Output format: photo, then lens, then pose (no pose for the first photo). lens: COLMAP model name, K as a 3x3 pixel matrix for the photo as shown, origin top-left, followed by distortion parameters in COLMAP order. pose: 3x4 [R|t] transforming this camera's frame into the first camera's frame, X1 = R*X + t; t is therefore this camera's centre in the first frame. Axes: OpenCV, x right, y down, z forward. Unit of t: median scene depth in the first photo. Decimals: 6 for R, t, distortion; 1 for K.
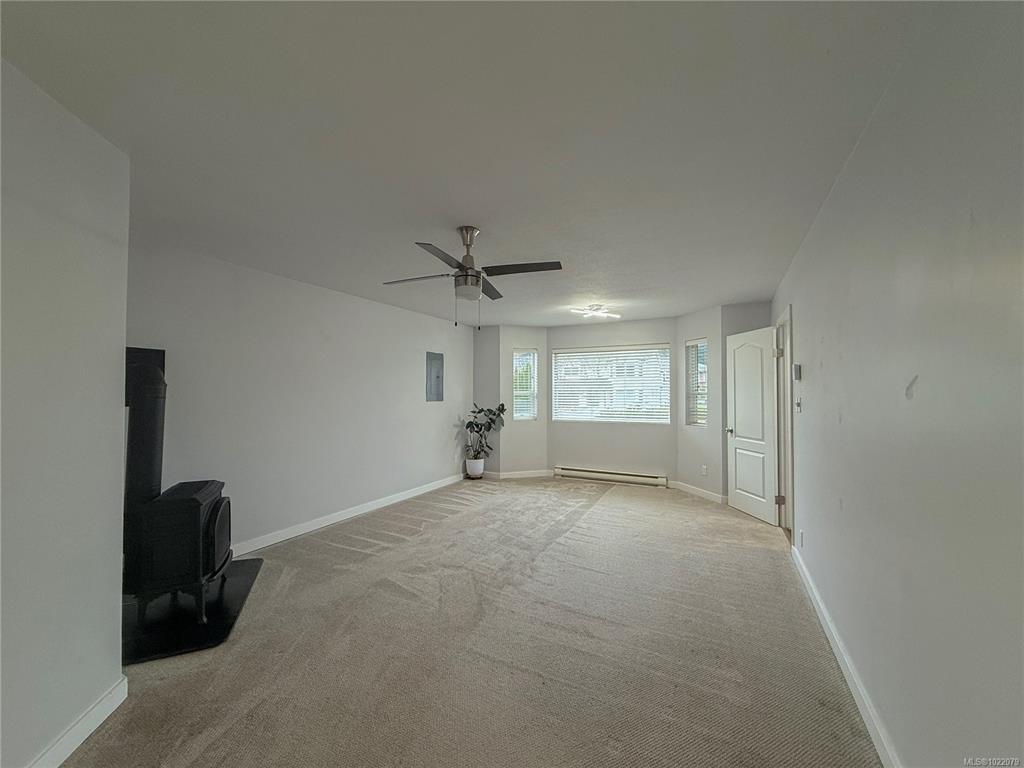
lens RADIAL K [[408.7, 0, 512.8], [0, 408.7, 383.5], [0, 0, 1]] dist [0.000047, -0.000572]
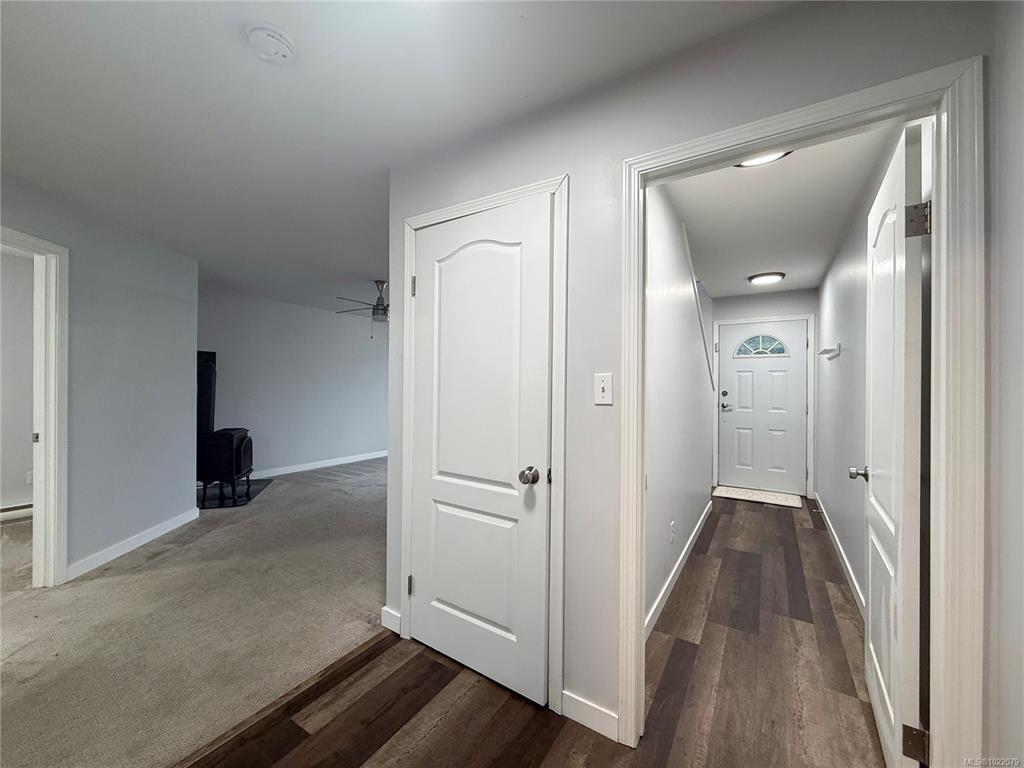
lens RADIAL K [[408.7, 0, 505.1], [0, 408.7, 382.5], [0, 0, 1]] dist [0.000047, -0.000572]
pose [[0.994819, 0.009132, -0.101250, 0.563392], [-0.007849, 0.999884, 0.013065, 0.016969], [0.101358, -0.012203, 0.994775, -0.627585]]
